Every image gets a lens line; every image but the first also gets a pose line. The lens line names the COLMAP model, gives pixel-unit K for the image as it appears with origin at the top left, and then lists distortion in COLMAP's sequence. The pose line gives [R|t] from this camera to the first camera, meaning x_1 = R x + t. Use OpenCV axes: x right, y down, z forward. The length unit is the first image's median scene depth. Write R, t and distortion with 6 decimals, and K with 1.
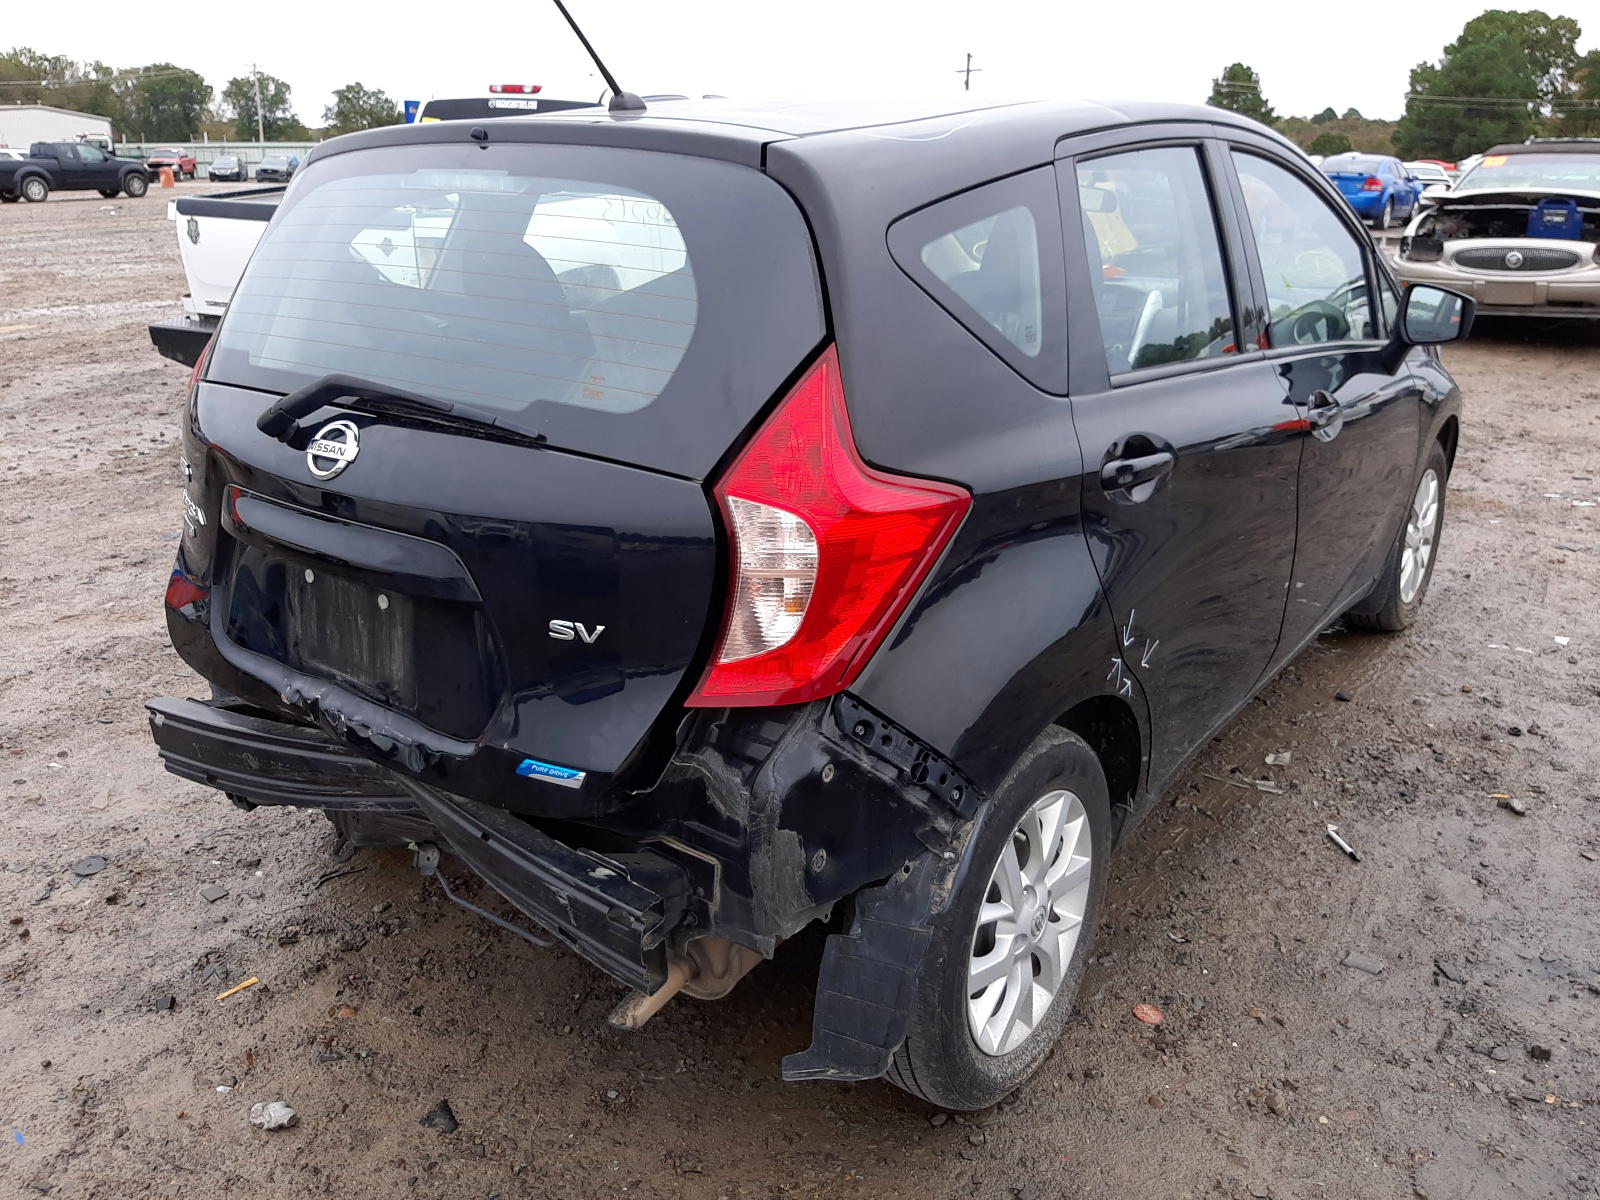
lens RADIAL K [[1209.1, 0, 793.9], [0, 1209.1, 605.3], [0, 0, 1]] dist [0.061944, -0.132690]
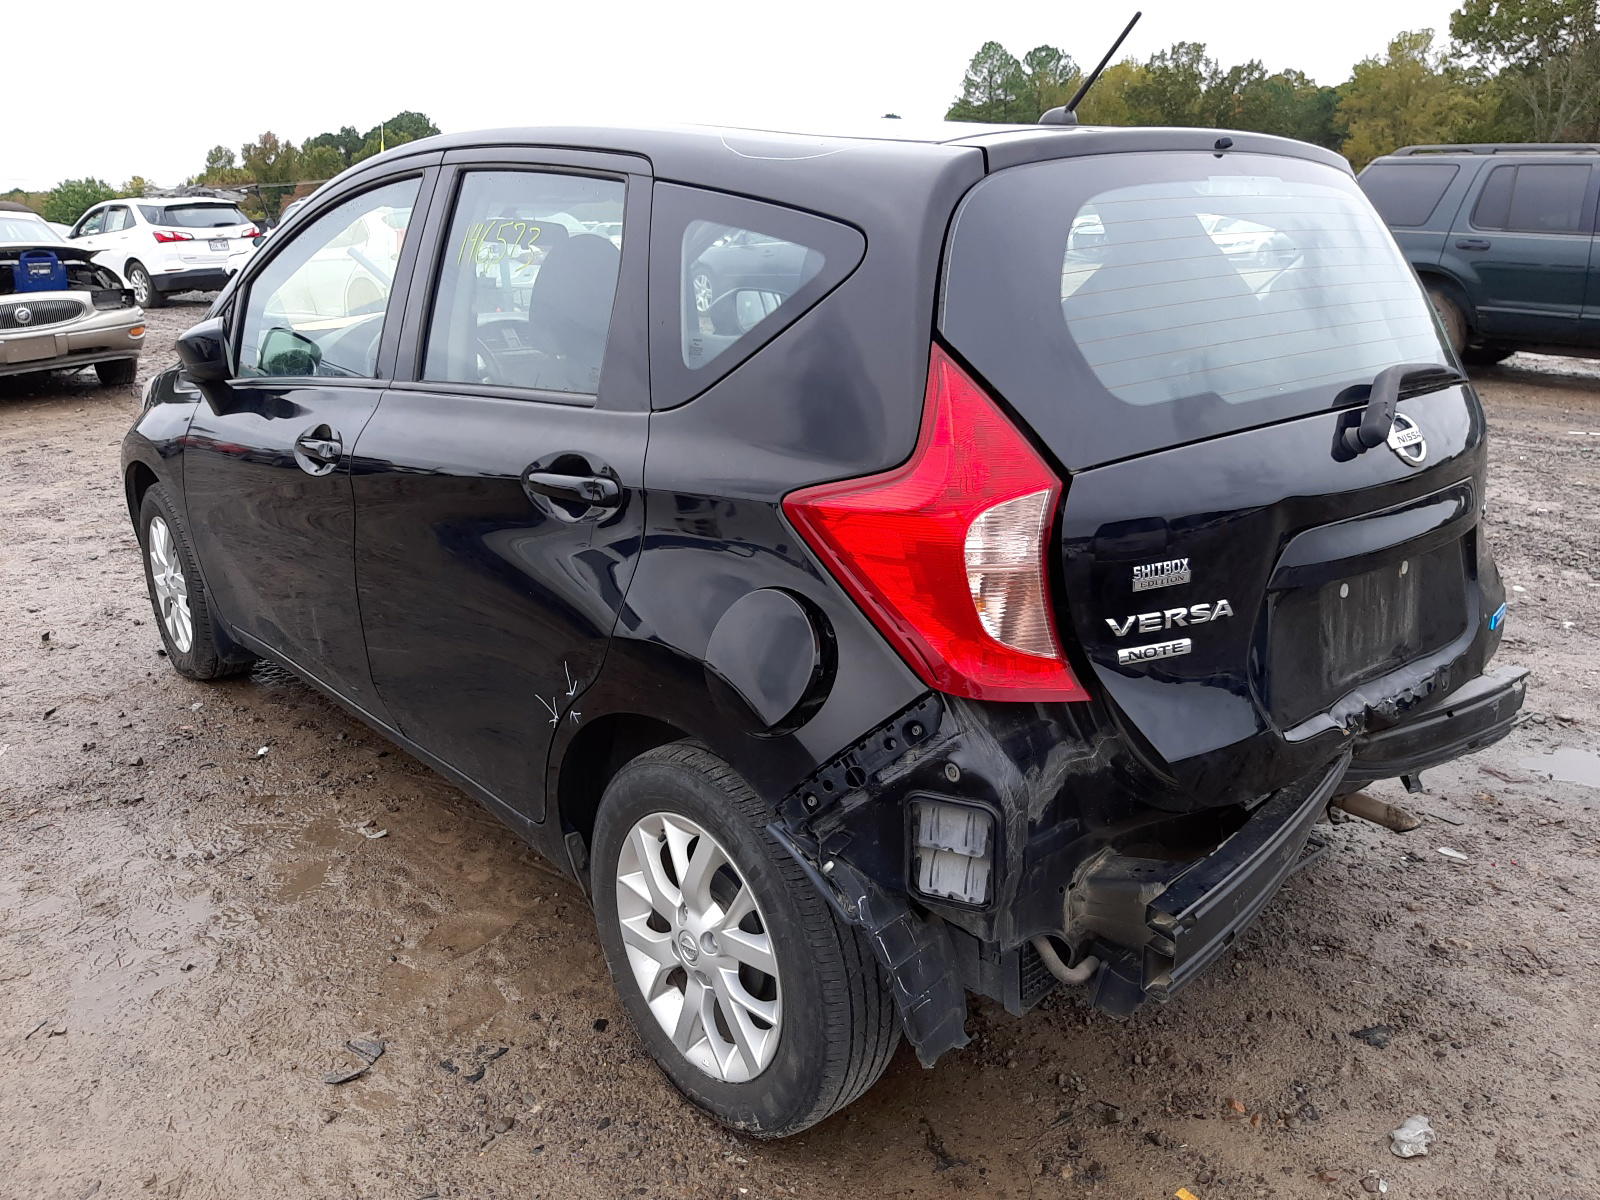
lens RADIAL K [[1209.1, 0, 793.9], [0, 1209.1, 605.3], [0, 0, 1]] dist [0.061944, -0.132690]
pose [[0.229560, -0.297588, 0.926684, -0.369910], [0.341484, 0.916211, 0.209632, -0.096409], [-0.911423, 0.268324, 0.311947, 0.291715]]
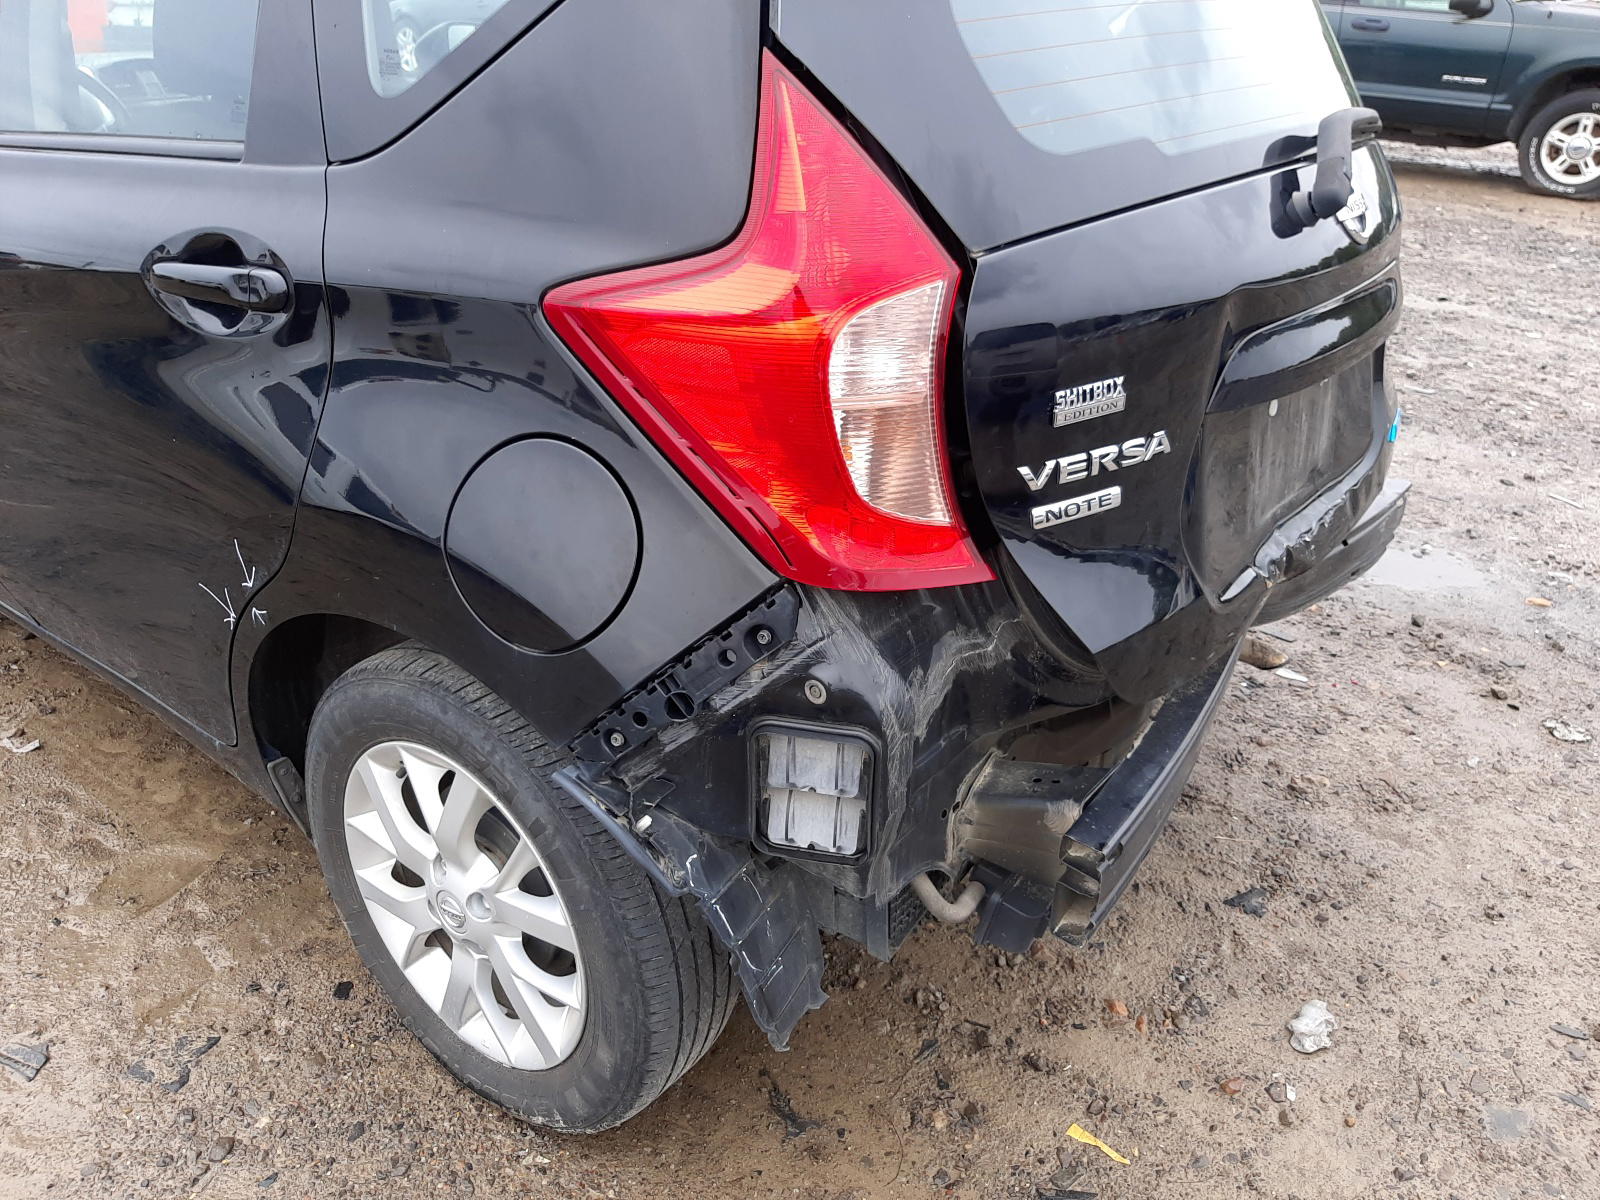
lens RADIAL K [[1209.1, 0, 793.9], [0, 1209.1, 605.3], [0, 0, 1]] dist [0.061944, -0.132690]
pose [[0.026795, -0.457761, 0.888672, -0.301251], [0.319382, 0.846317, 0.426314, -0.089757], [-0.947247, 0.272403, 0.168877, 0.315890]]
